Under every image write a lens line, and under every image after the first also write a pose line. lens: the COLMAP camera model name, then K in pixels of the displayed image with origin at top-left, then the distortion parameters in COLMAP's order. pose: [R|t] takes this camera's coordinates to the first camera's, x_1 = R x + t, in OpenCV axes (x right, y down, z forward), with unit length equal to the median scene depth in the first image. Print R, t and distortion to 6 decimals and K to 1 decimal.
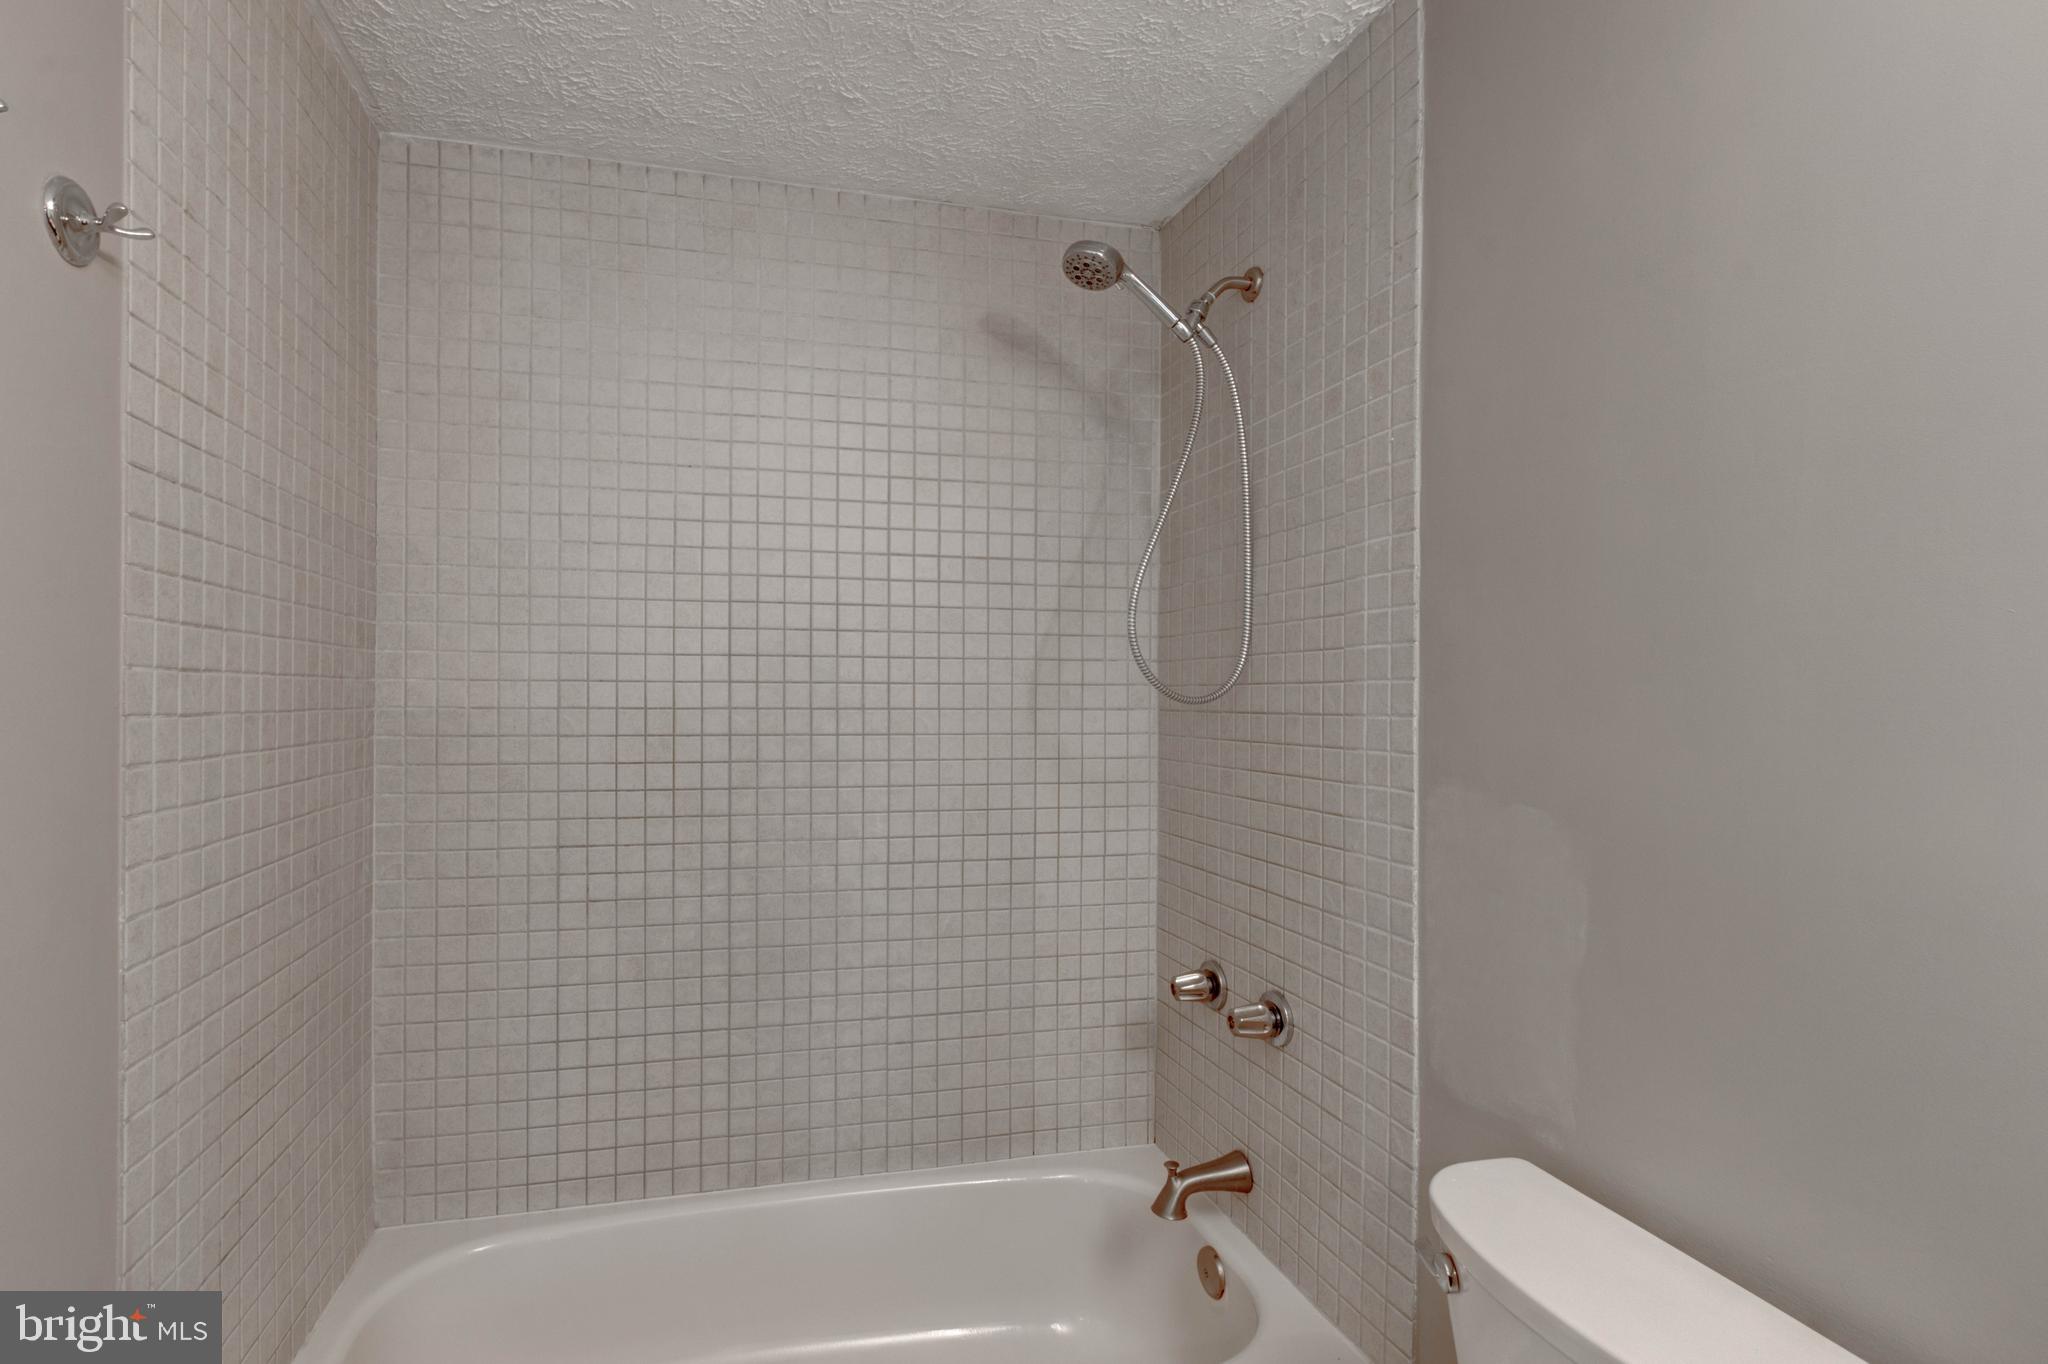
lens RADIAL K [[940.3, 0, 1018.8], [0, 940.3, 685.1], [0, 0, 1]] dist [0.005823, -0.002287]
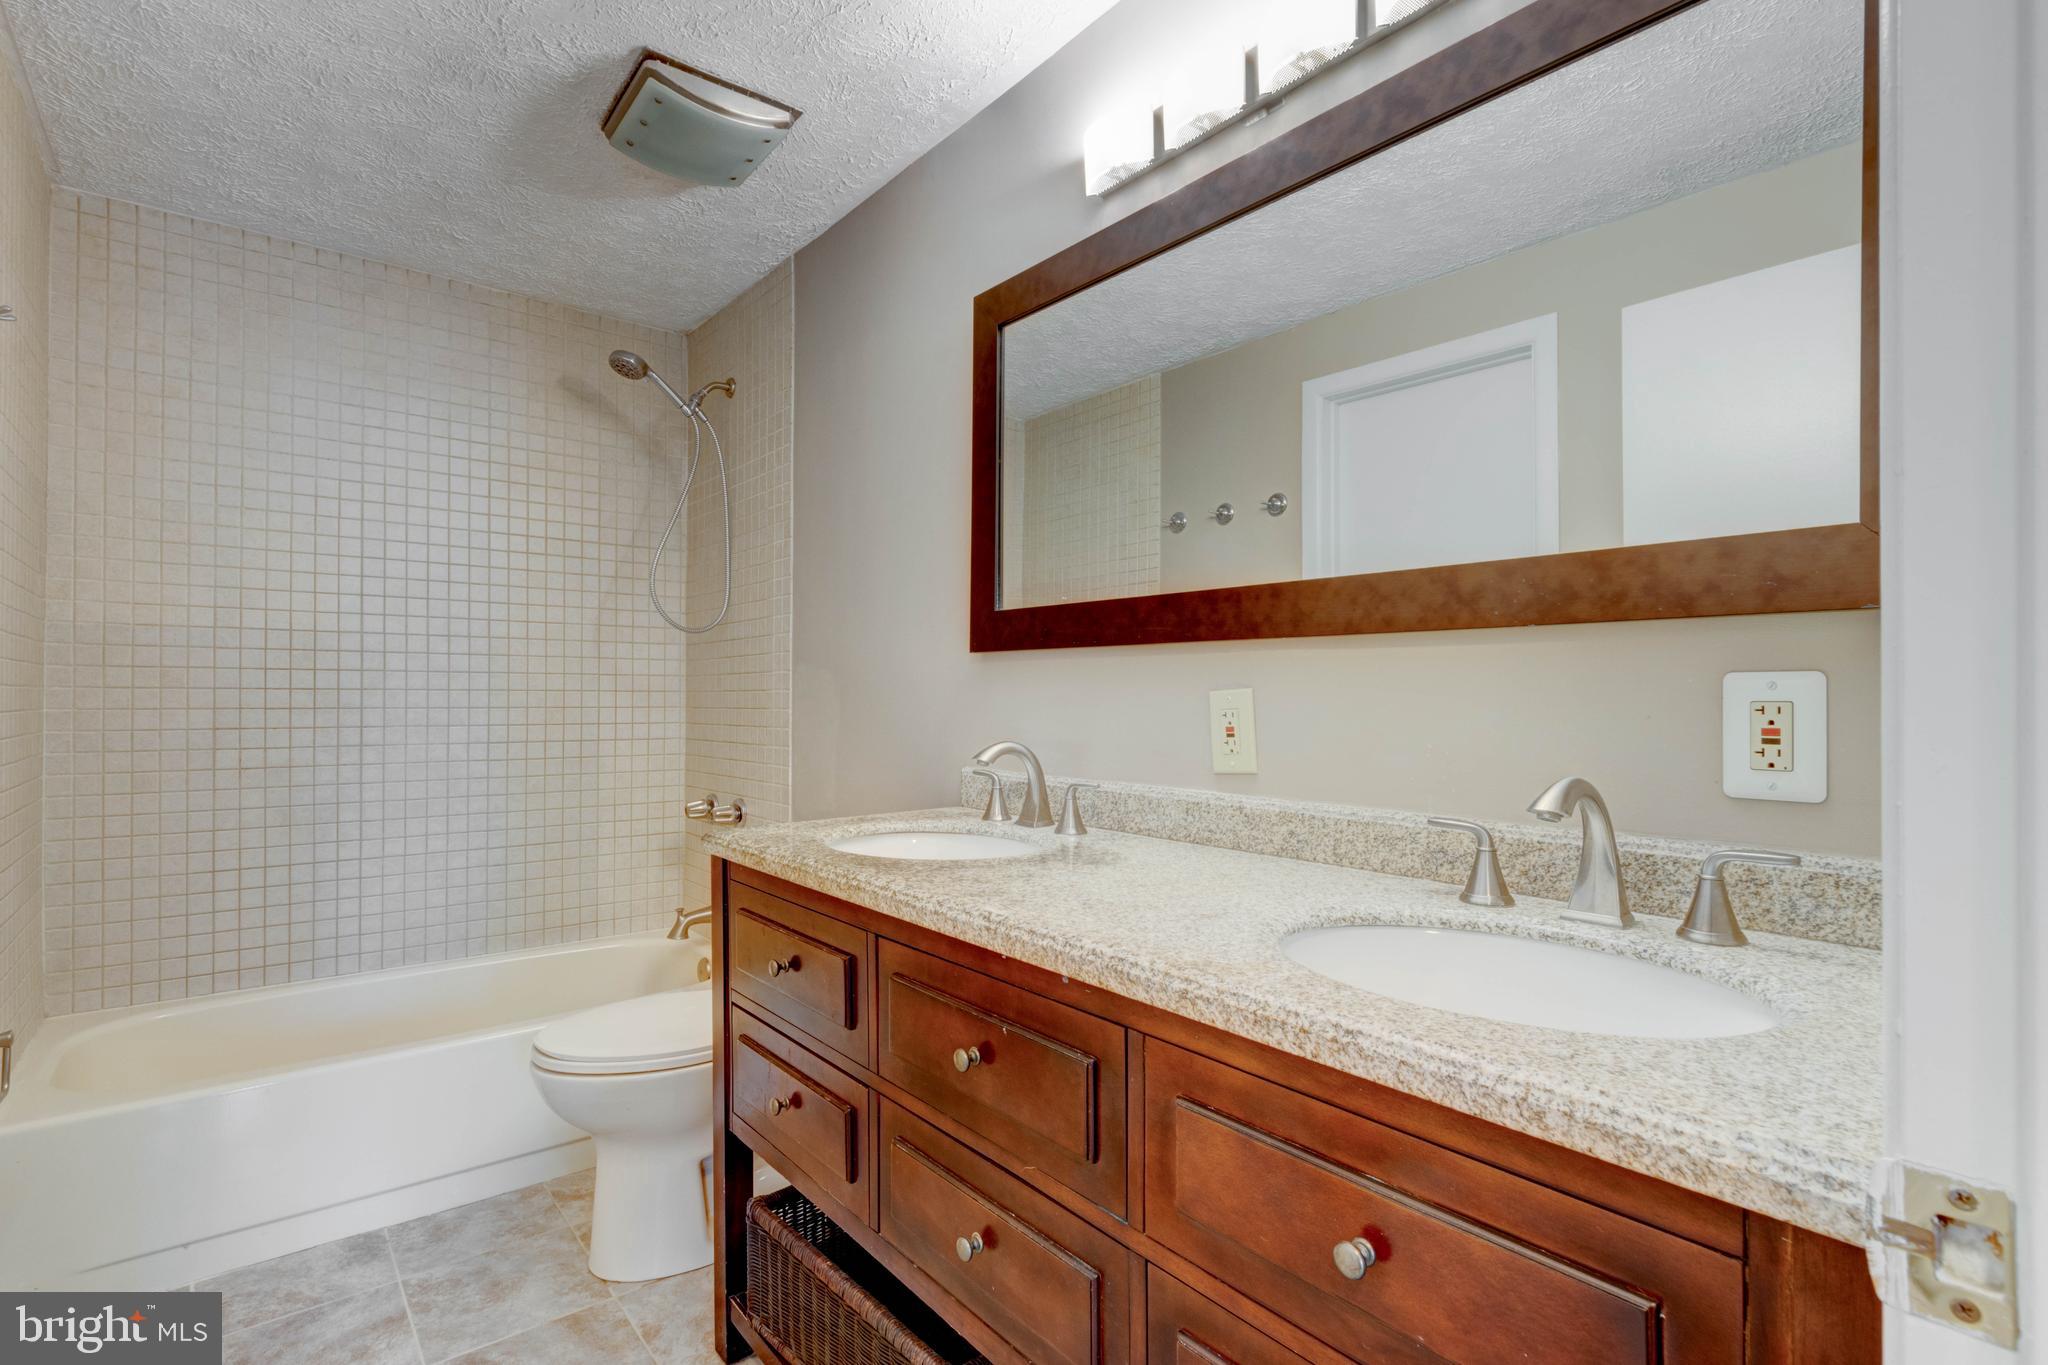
lens RADIAL K [[940.3, 0, 1014.2], [0, 940.3, 707.5], [0, 0, 1]] dist [0.005823, -0.002287]
pose [[0.934332, 0.004227, 0.356378, 0.107531], [-0.010331, 0.999831, 0.015226, 0.106087], [-0.356253, -0.017908, 0.934218, -0.686062]]
